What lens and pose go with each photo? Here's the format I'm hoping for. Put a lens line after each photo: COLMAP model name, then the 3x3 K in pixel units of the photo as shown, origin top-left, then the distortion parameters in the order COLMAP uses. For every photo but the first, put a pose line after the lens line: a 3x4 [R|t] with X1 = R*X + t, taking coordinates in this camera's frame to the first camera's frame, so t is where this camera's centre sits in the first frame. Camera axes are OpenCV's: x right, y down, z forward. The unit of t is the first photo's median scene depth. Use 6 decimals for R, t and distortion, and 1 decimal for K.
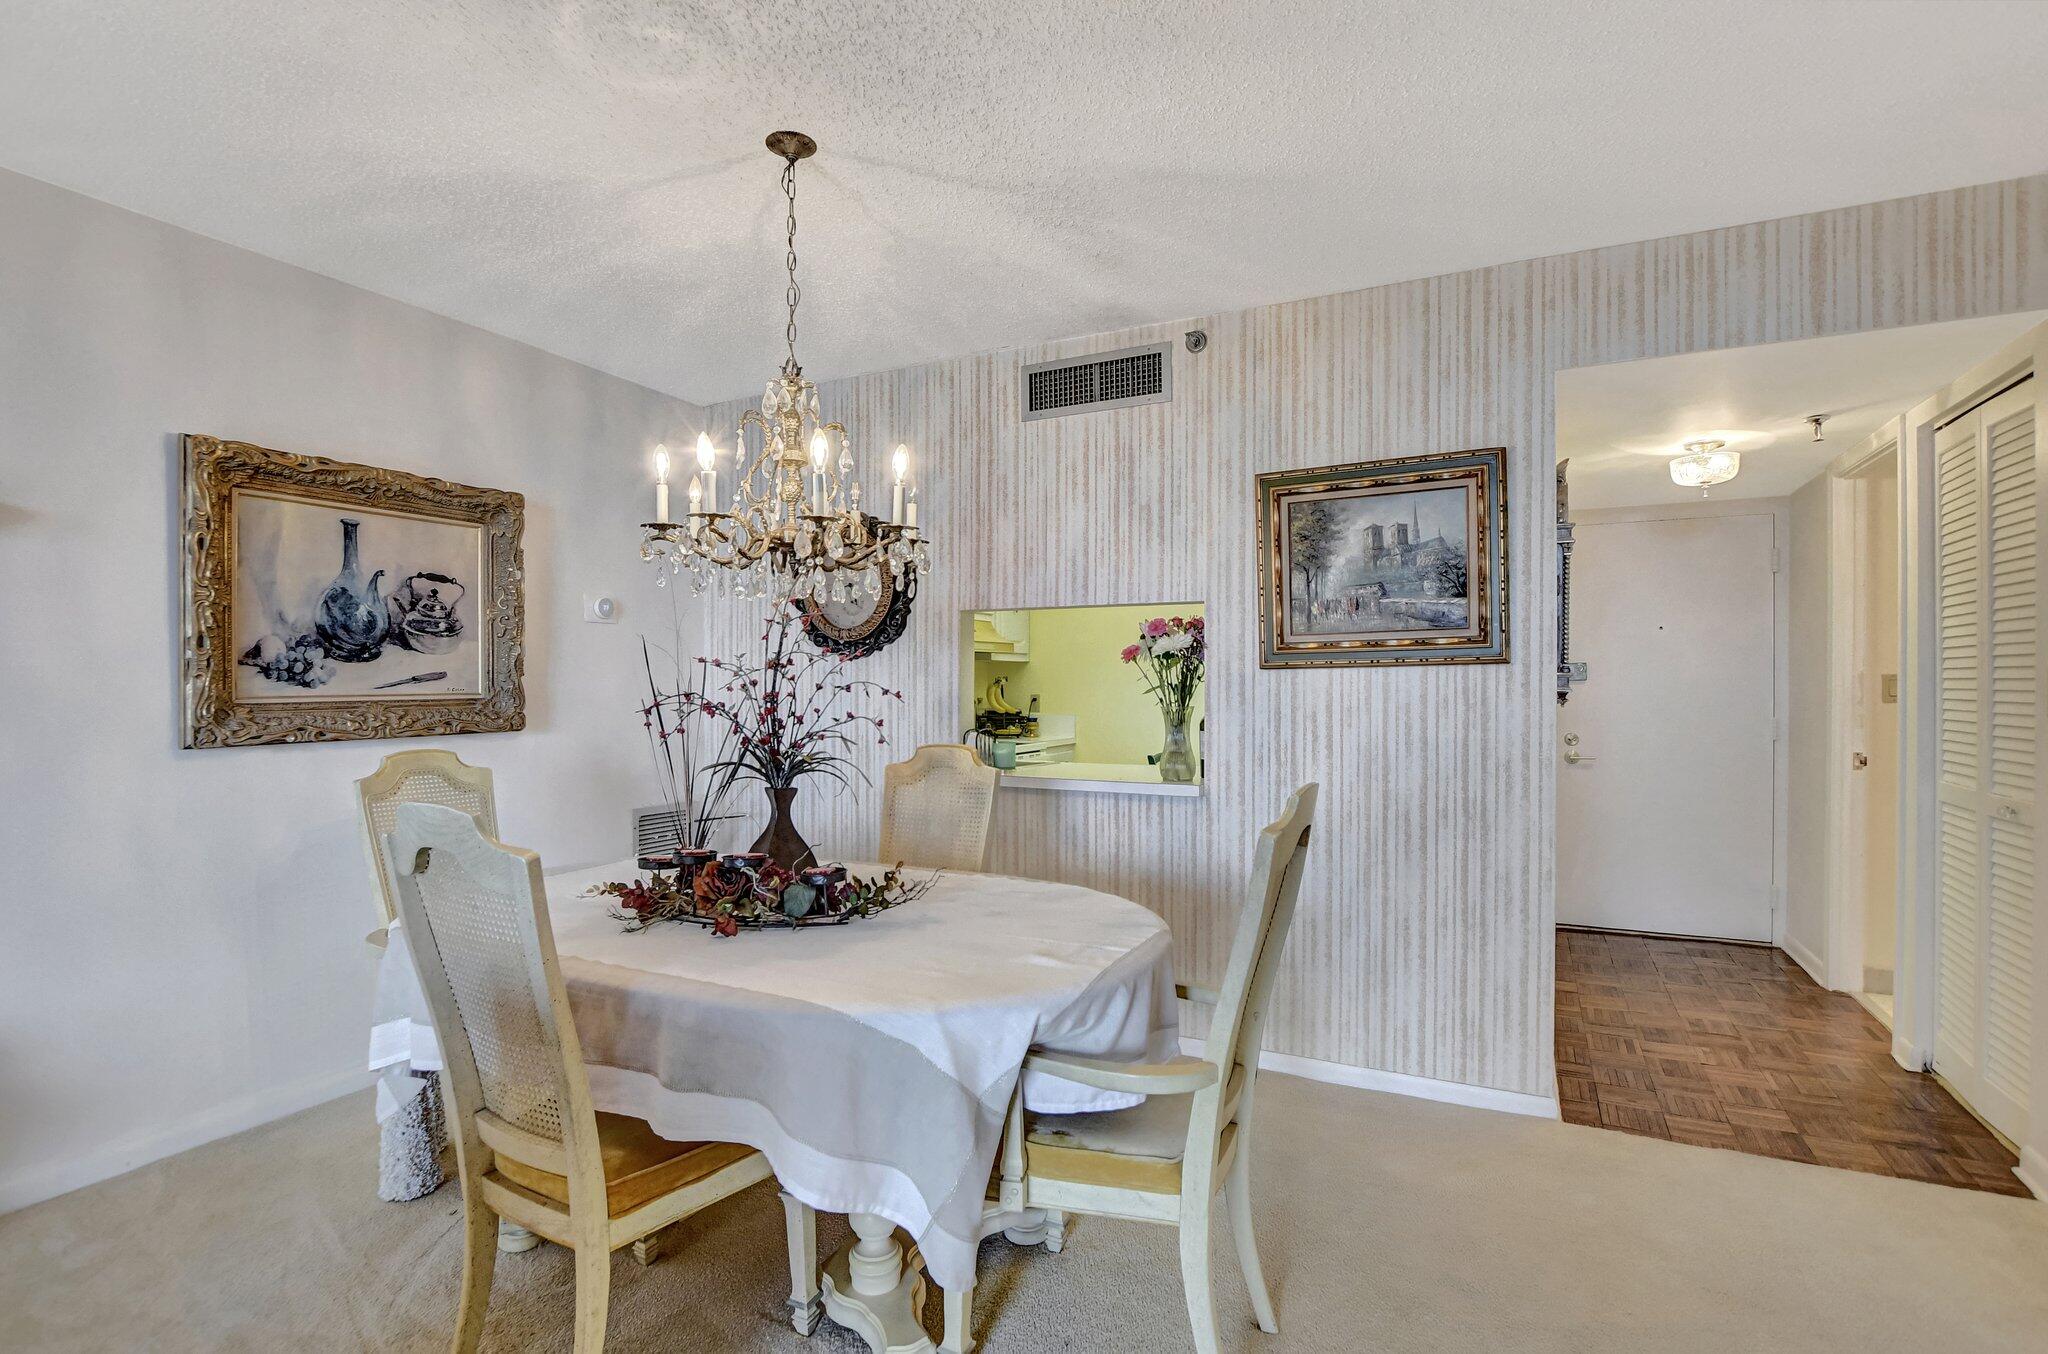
lens RADIAL K [[976.6, 0, 994.4], [0, 976.6, 683.3], [0, 0, 1]] dist [0.000799, -0.010042]
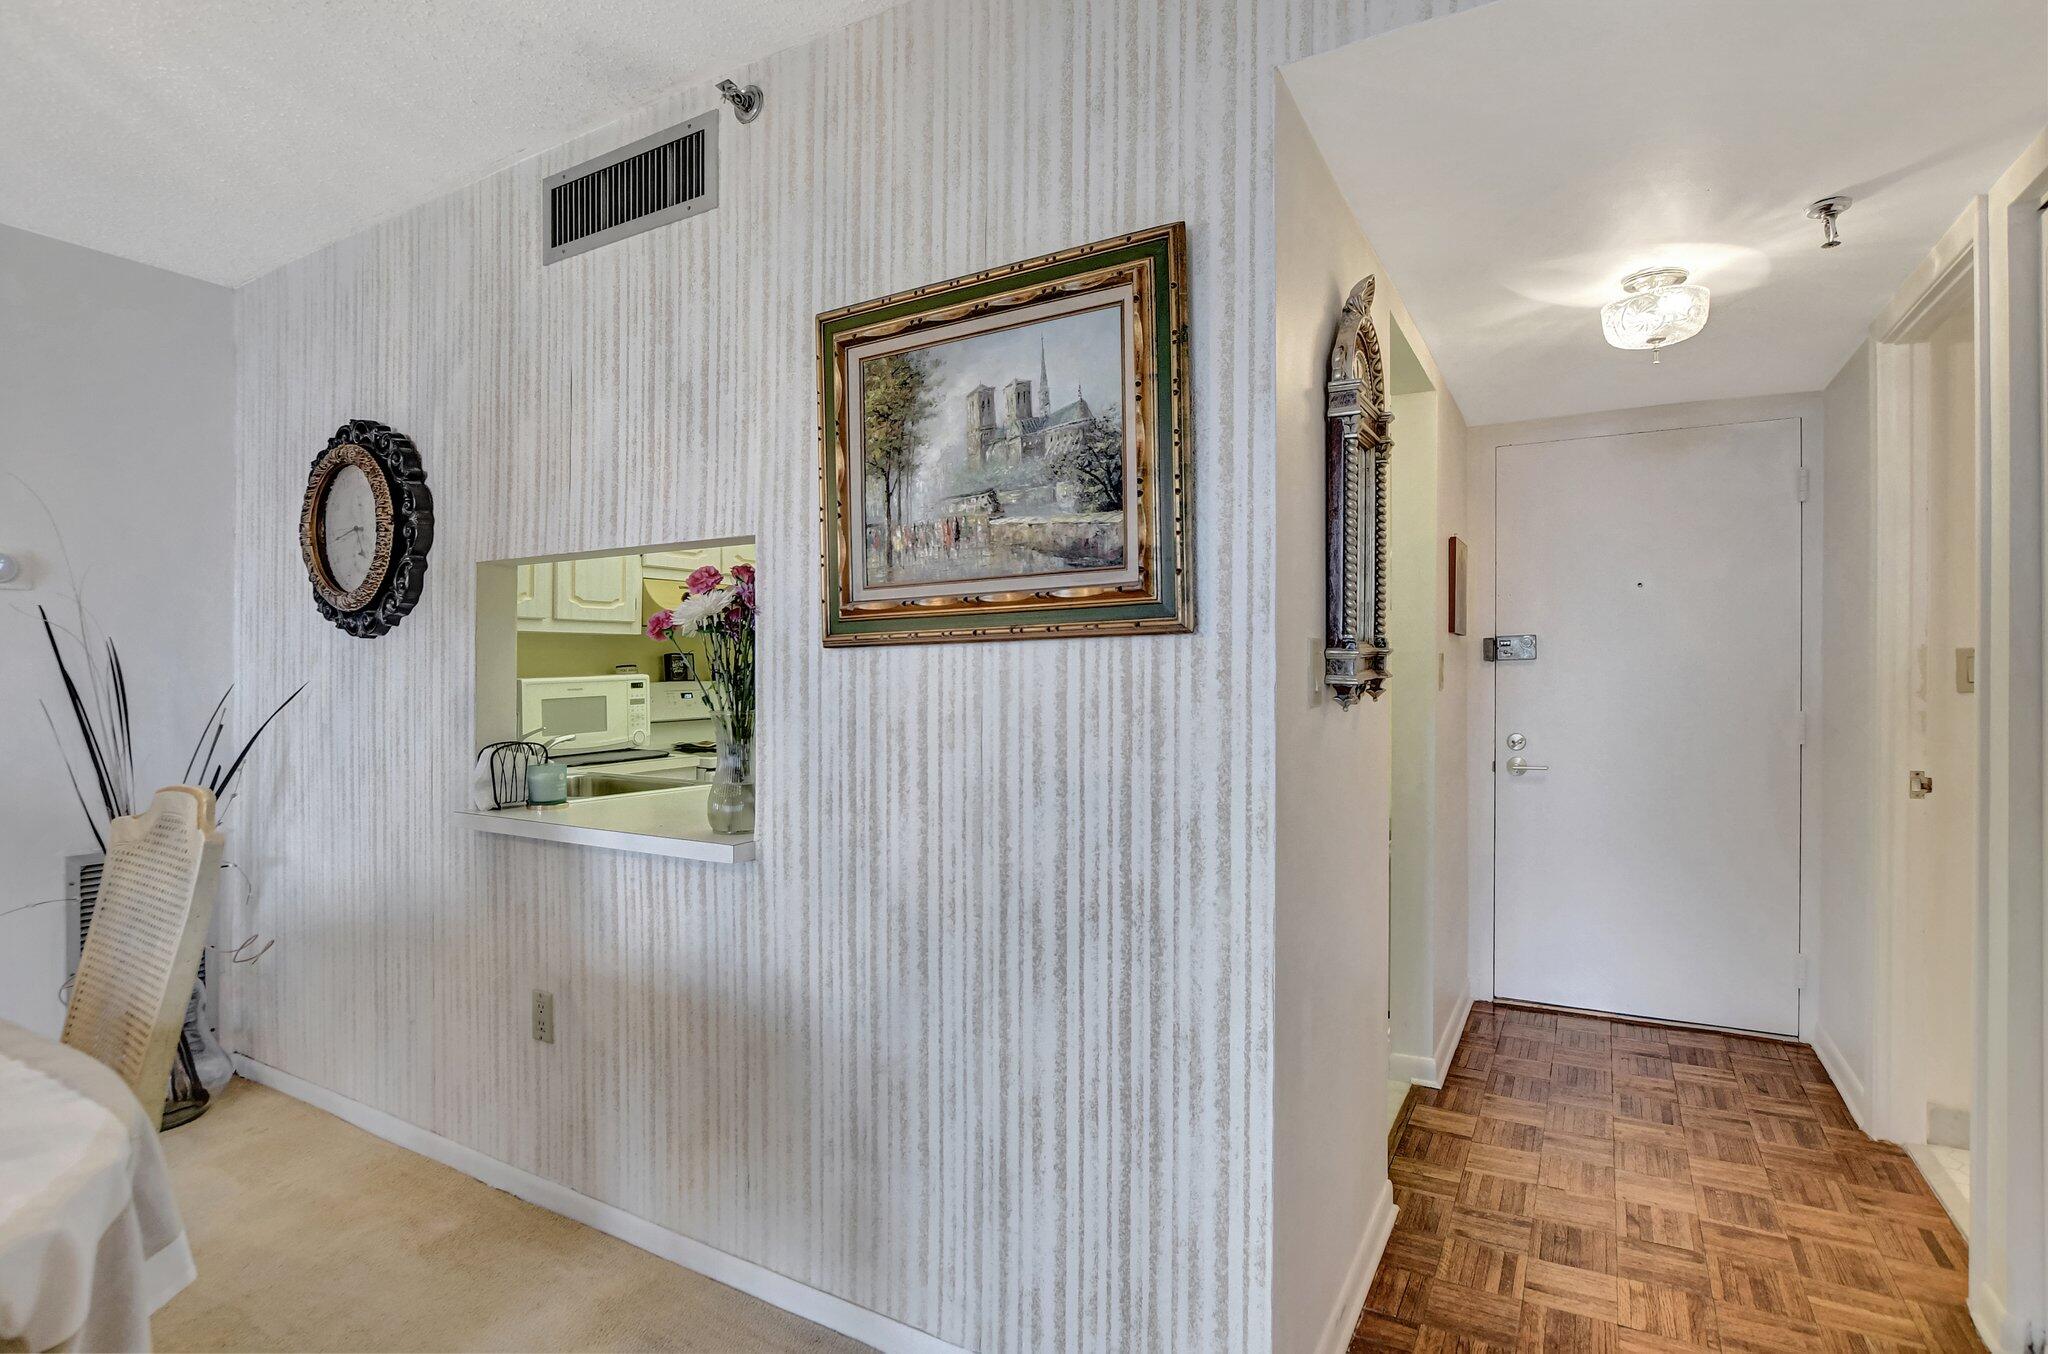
lens RADIAL K [[953.2, 0, 1024.0], [0, 953.2, 677.0], [0, 0, 1]] dist [-0.011427, 0.000403]
pose [[0.998582, -0.001790, -0.053199, 0.431334], [0.002052, 0.999986, 0.004863, 0.000399], [0.053189, -0.004966, 0.998572, 0.449227]]
